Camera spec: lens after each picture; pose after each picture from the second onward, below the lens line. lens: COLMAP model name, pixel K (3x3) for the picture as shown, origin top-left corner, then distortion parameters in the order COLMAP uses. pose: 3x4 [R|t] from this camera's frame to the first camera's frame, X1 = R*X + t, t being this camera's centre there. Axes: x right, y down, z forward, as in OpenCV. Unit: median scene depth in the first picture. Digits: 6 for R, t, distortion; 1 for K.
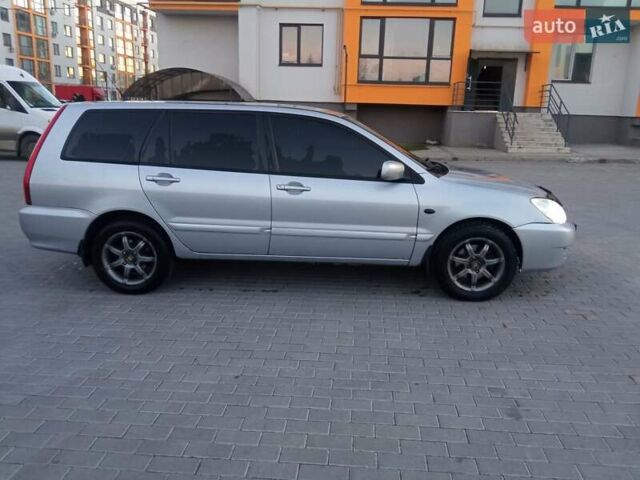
lens RADIAL K [[520.3, 0, 322.8], [0, 520.3, 228.2], [0, 0, 1]] dist [0.066262, -0.110460]
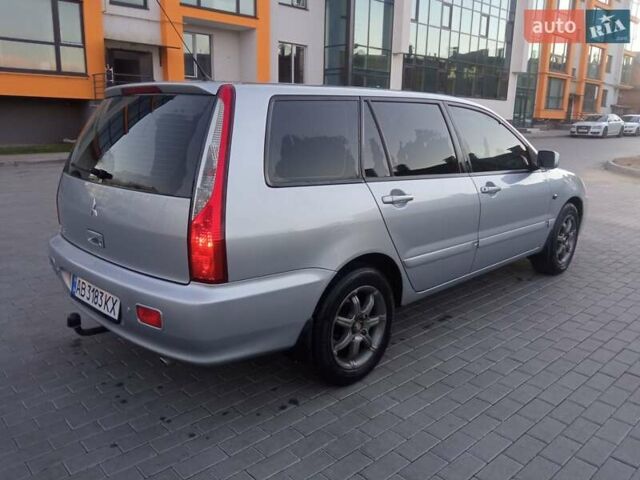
lens RADIAL K [[520.3, 0, 322.8], [0, 520.3, 228.2], [0, 0, 1]] dist [0.066262, -0.110460]
pose [[0.684982, -0.164247, 0.709805, -0.161349], [0.159185, 0.984458, 0.074183, -0.022696], [-0.710957, 0.062176, 0.700481, 0.110539]]
